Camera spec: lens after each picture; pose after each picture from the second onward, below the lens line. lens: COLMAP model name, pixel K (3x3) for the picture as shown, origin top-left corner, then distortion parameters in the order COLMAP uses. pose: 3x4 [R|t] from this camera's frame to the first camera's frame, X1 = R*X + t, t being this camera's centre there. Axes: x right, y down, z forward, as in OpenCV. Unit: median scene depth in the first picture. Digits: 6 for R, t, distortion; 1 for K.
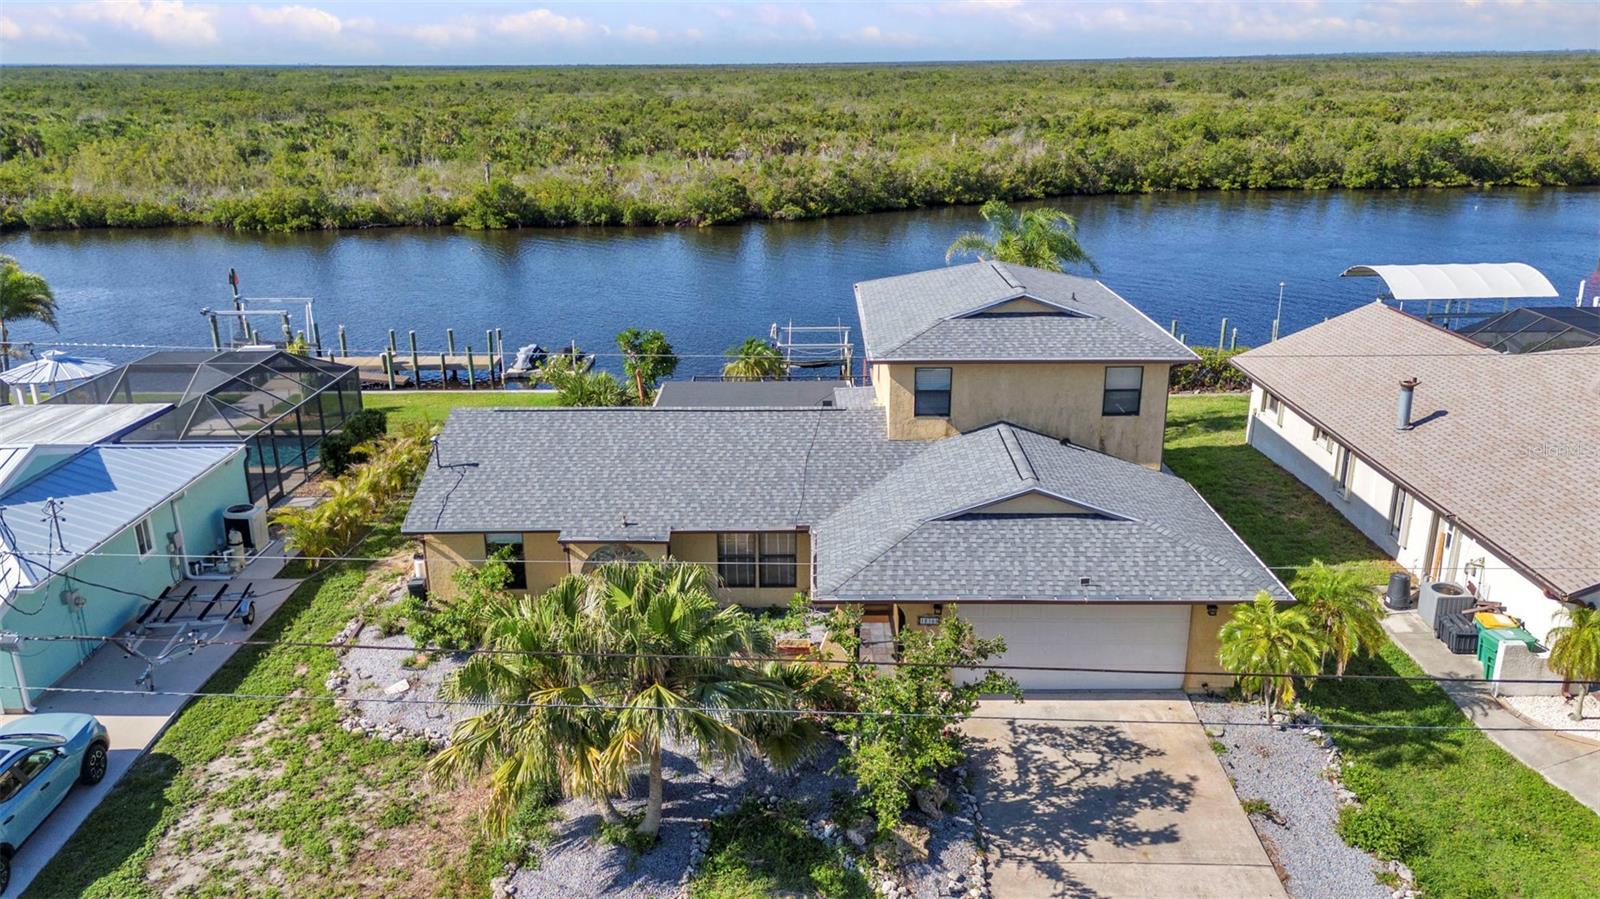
lens RADIAL K [[1162.6, 0, 800.0], [0, 1162.6, 449.5], [0, 0, 1]] dist [0.041846, -0.006956]
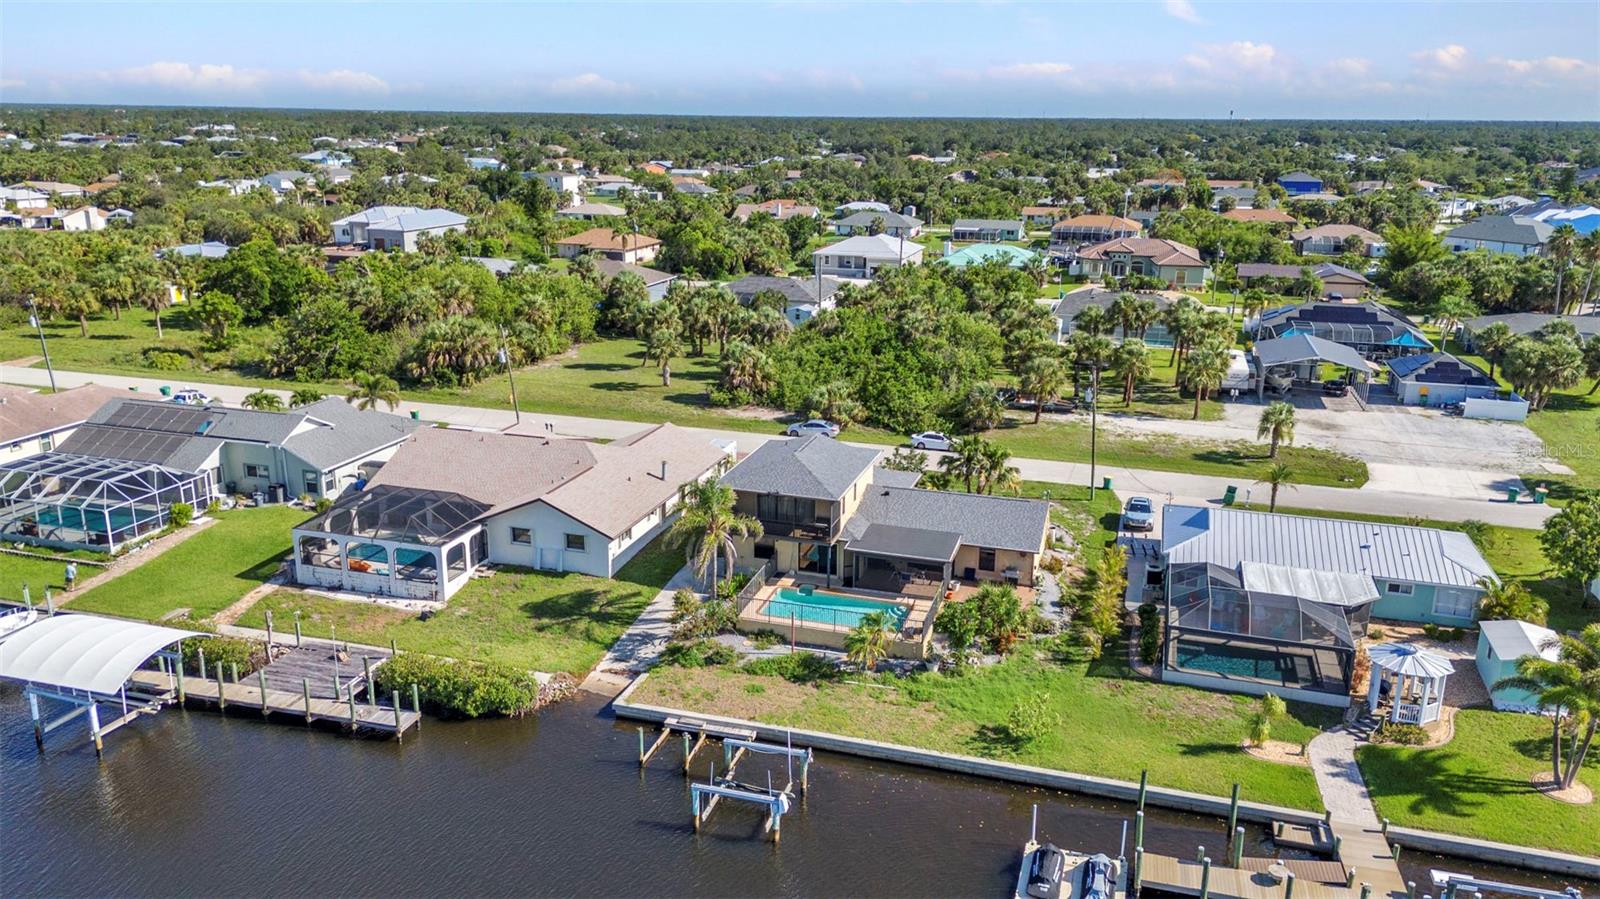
lens RADIAL K [[1183.9, 0, 800.0], [0, 1183.9, 449.5], [0, 0, 1]] dist [0.026570, 0.002164]
pose [[-0.959056, -0.079788, 0.271747, -0.620188], [0.088654, 0.826703, 0.555609, -2.032786], [-0.268985, 0.556952, -0.785781, 4.026290]]
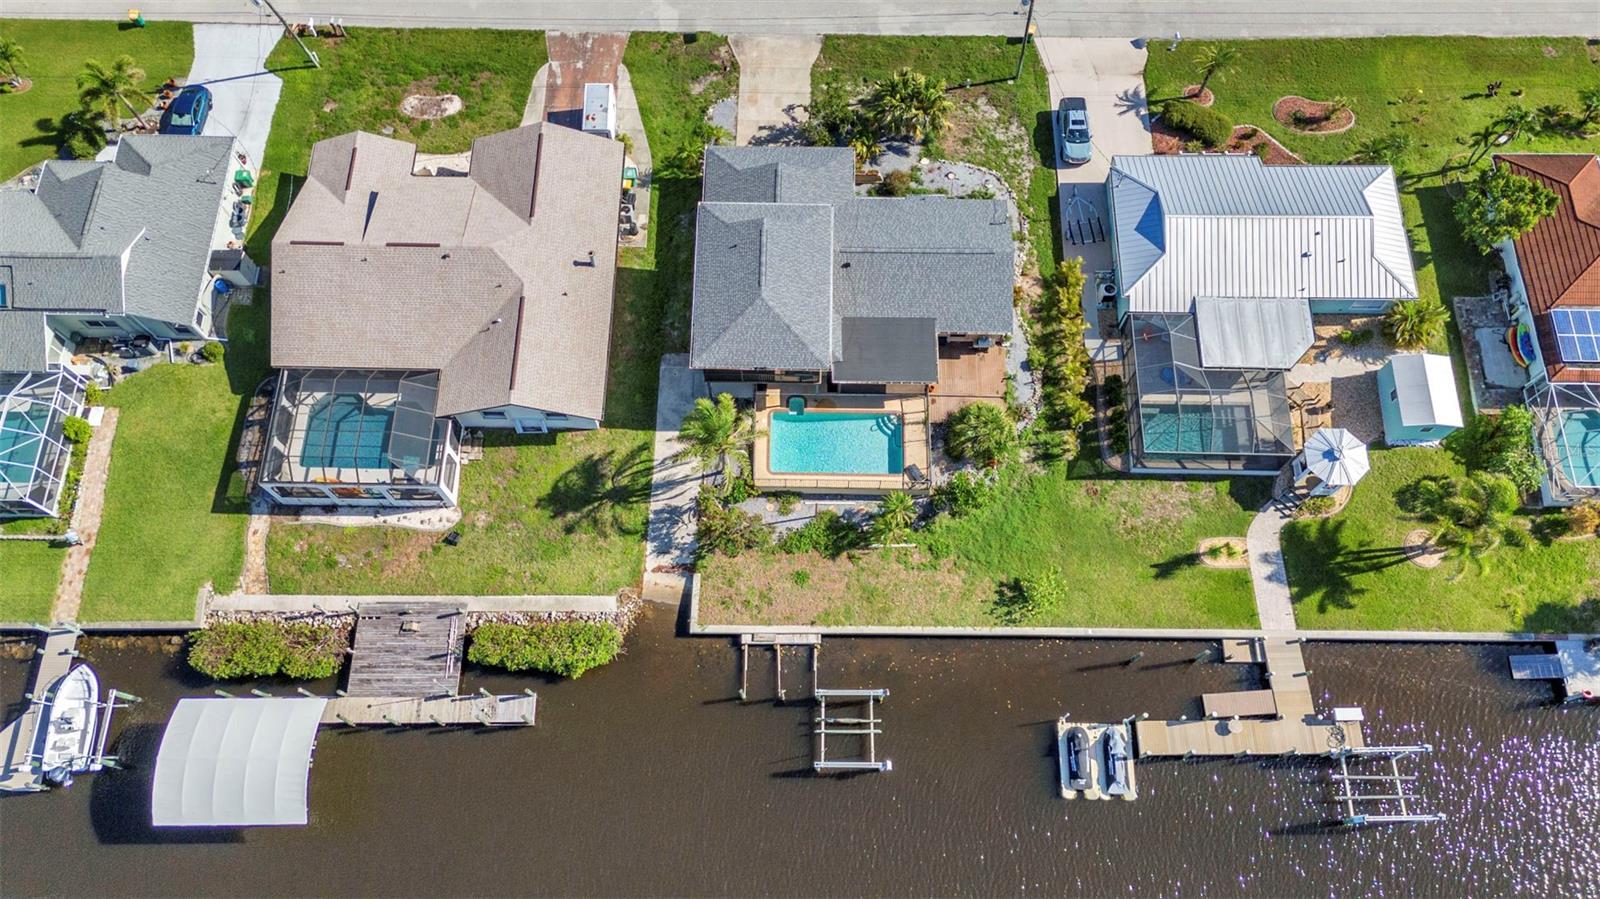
lens RADIAL K [[1162.6, 0, 800.0], [0, 1162.6, 449.5], [0, 0, 1]] dist [0.041846, -0.006956]
pose [[-0.999928, -0.001630, 0.011863, 0.128581], [0.011759, 0.053365, 0.998506, -3.152648], [-0.002261, 0.998574, -0.053342, 2.077776]]
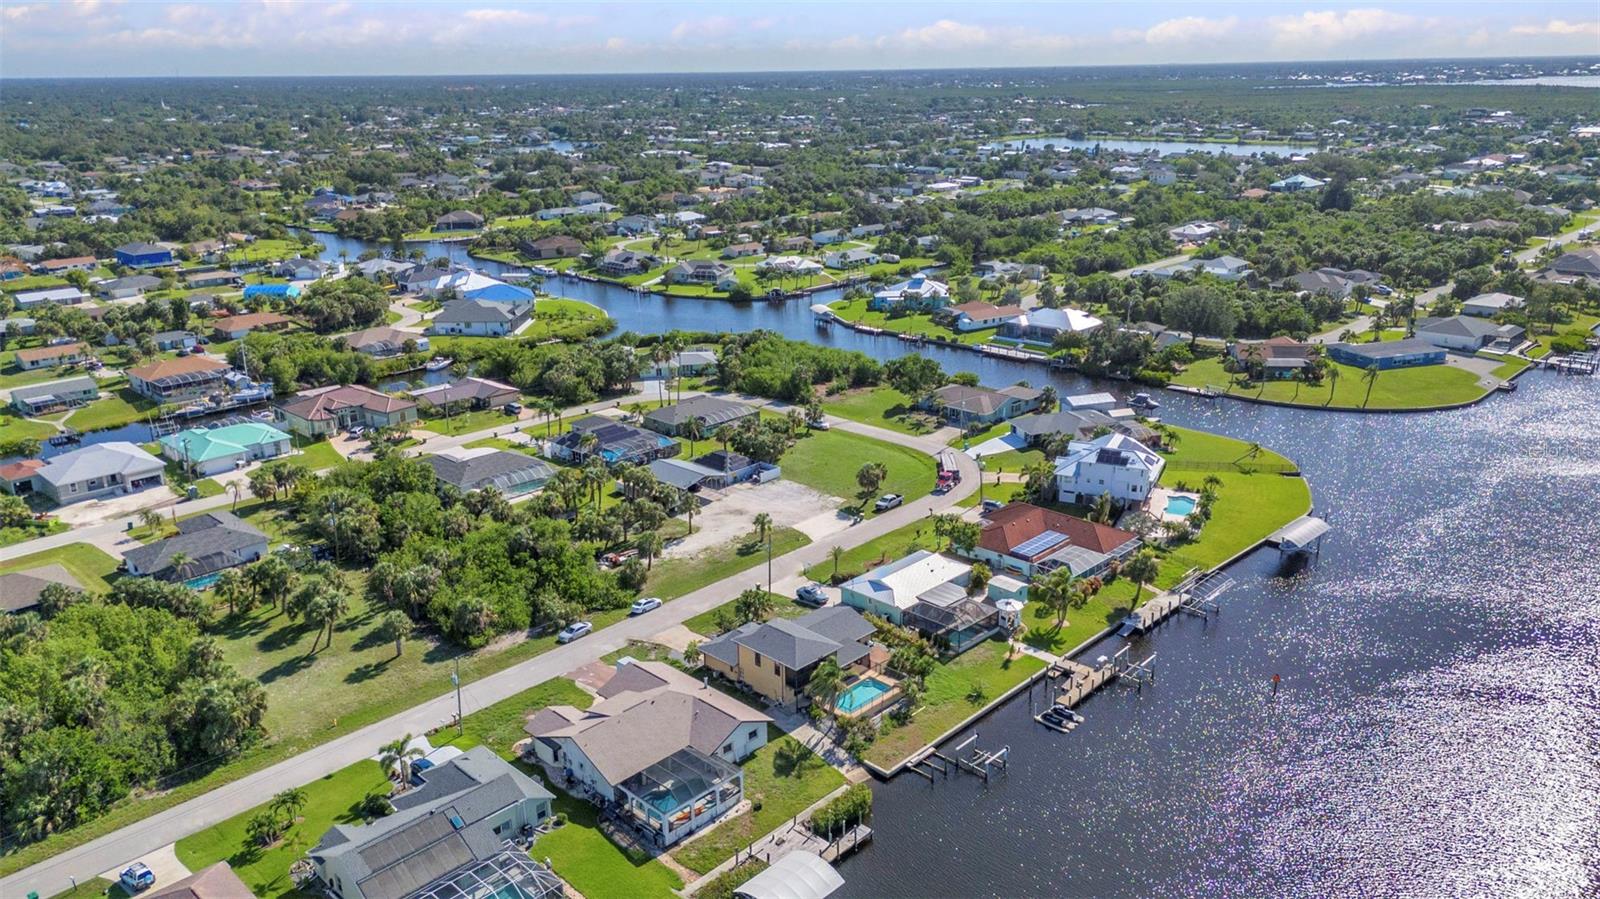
lens RADIAL K [[1183.9, 0, 800.0], [0, 1183.9, 449.5], [0, 0, 1]] dist [0.026570, 0.002164]
pose [[-0.686480, 0.239569, -0.686551, 4.220128], [-0.220188, 0.831354, 0.510263, -4.193895], [0.693010, 0.501455, -0.517957, 4.238279]]
